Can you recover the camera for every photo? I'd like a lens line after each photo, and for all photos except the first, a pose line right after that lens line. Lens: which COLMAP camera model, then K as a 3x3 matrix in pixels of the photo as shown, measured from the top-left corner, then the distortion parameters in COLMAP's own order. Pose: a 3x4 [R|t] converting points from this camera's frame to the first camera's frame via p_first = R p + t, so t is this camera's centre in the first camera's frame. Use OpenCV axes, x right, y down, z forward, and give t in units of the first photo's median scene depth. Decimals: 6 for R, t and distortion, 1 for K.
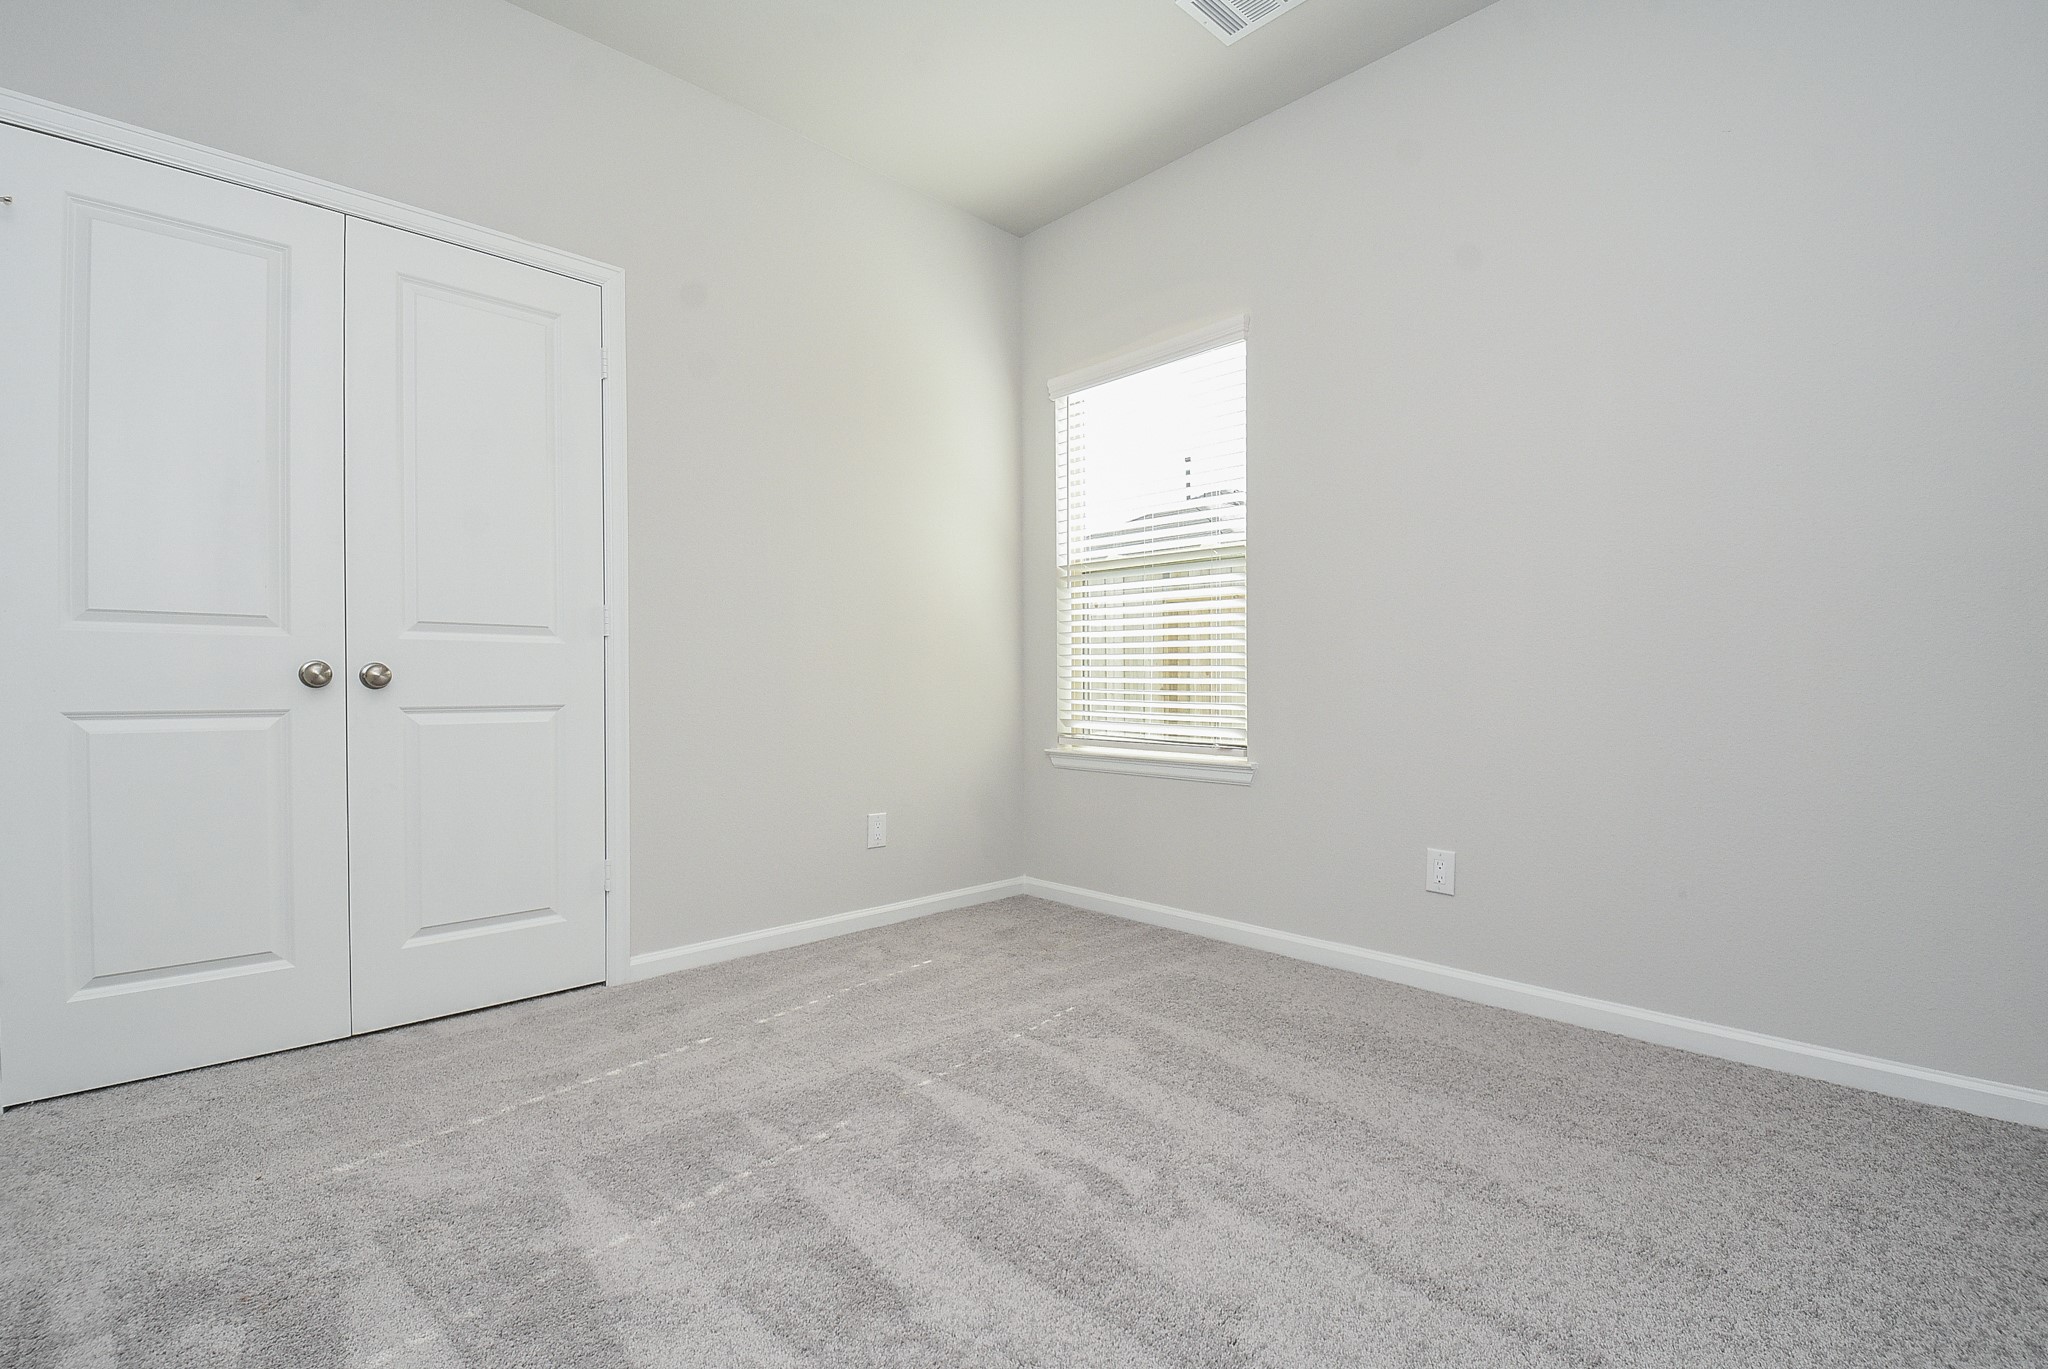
lens RADIAL K [[909.1, 0, 1033.4], [0, 909.1, 696.3], [0, 0, 1]] dist [0.008535, -0.018839]
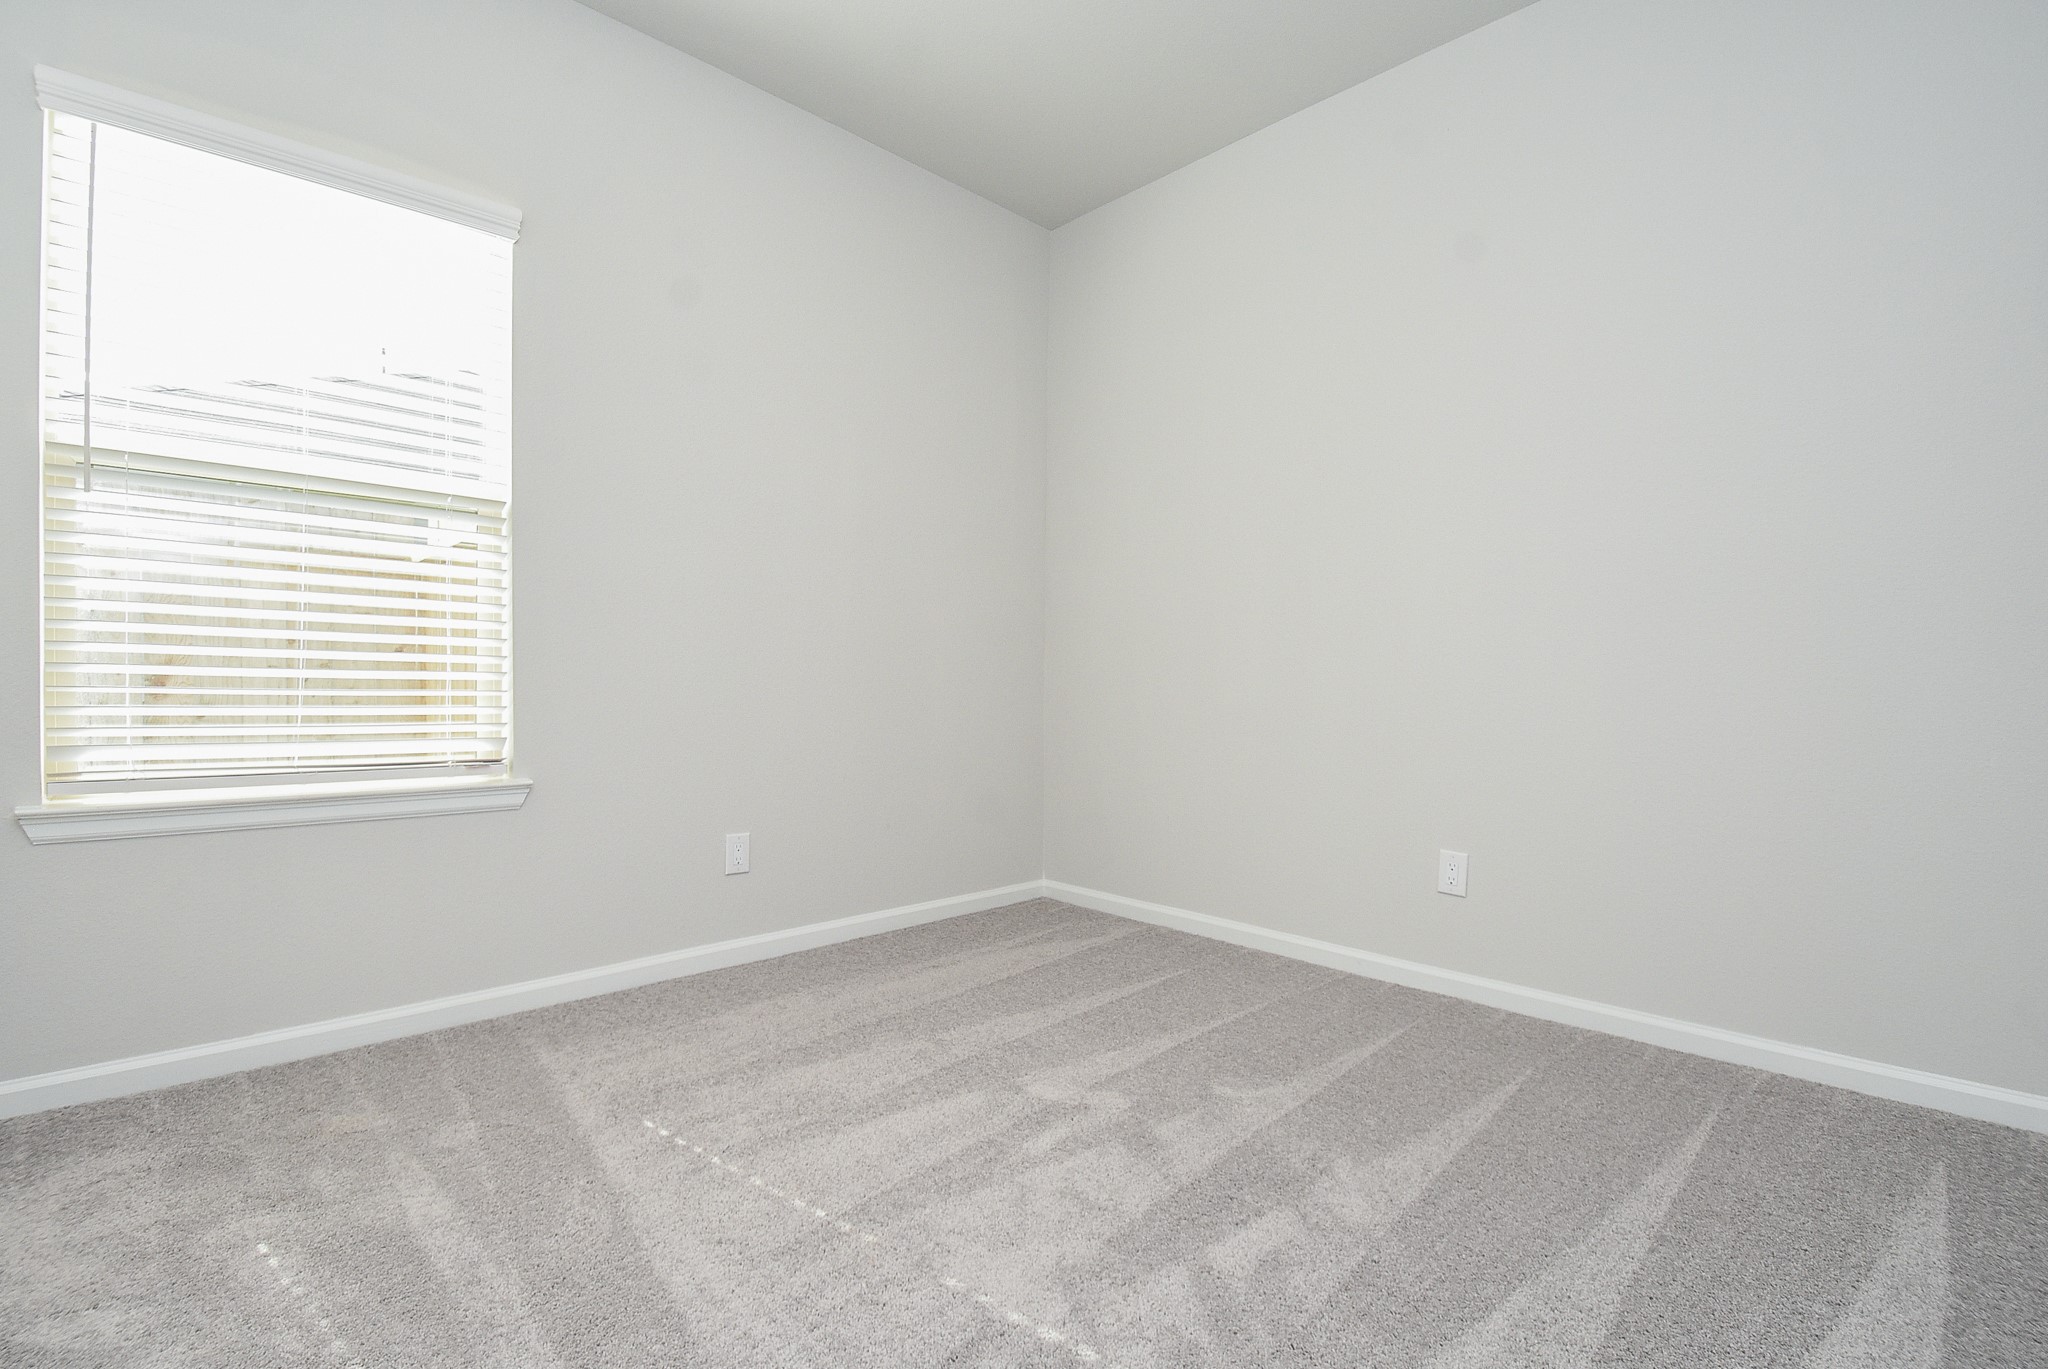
lens RADIAL K [[909.1, 0, 1033.4], [0, 909.1, 696.3], [0, 0, 1]] dist [0.008535, -0.018839]
pose [[0.007723, -0.015768, 0.999846, -0.607746], [0.000717, 0.999876, 0.015762, -0.013089], [-0.999970, 0.000595, 0.007733, 0.602292]]
